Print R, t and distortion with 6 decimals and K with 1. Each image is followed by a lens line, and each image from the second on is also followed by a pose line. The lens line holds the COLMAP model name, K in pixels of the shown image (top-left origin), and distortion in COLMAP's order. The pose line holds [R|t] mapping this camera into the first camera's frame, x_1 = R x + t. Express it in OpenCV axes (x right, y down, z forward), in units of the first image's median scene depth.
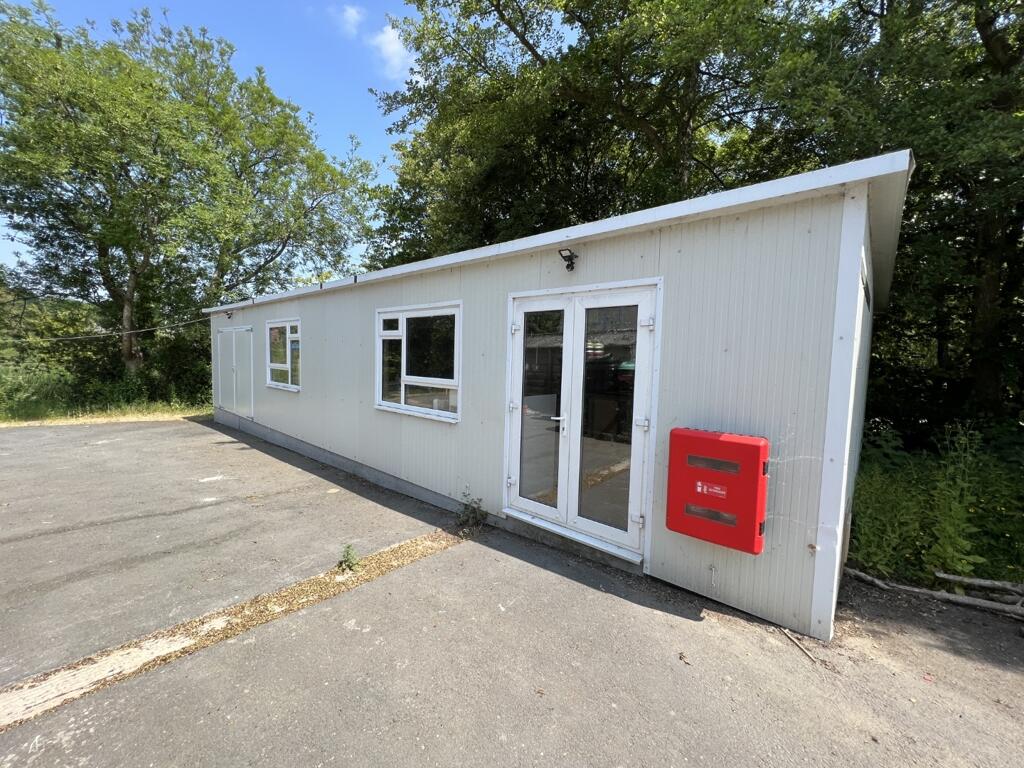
lens RADIAL K [[412.4, 0, 512.0], [0, 412.4, 384.0], [0, 0, 1]] dist [0.000245, 0.000012]
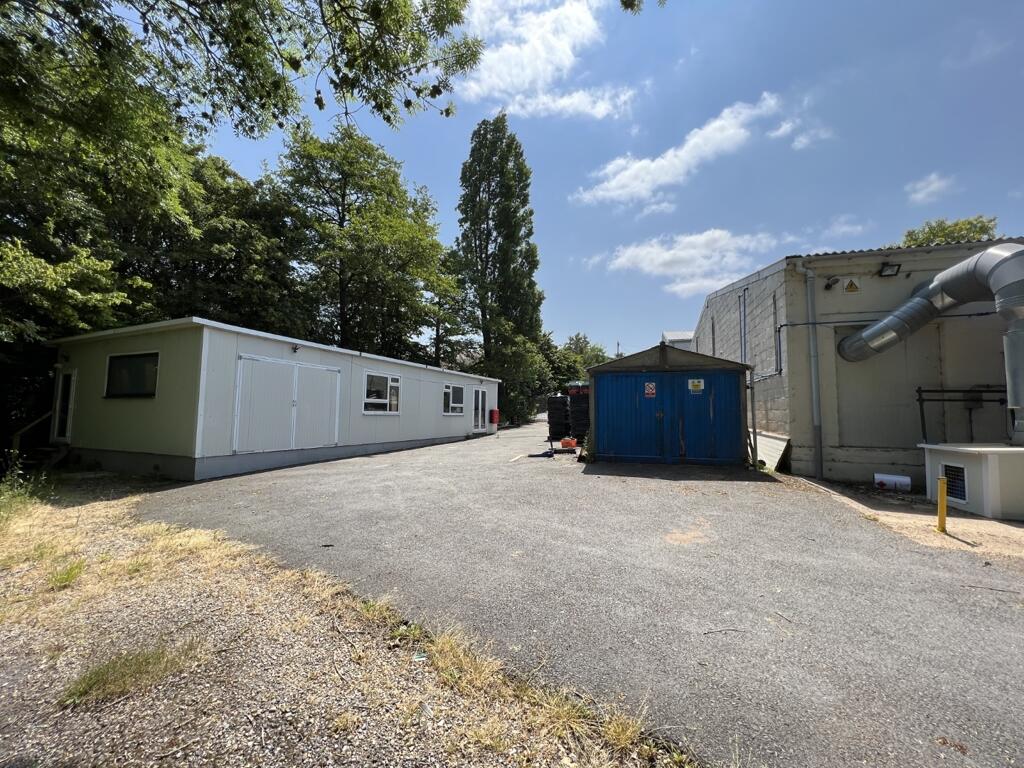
lens RADIAL K [[412.4, 0, 512.0], [0, 412.4, 384.0], [0, 0, 1]] dist [0.000245, 0.000012]
pose [[-0.342763, 0.036984, 0.938694, -3.330450], [0.039377, 0.998912, -0.024978, -0.074232], [-0.938596, 0.028401, -0.343846, 1.610261]]
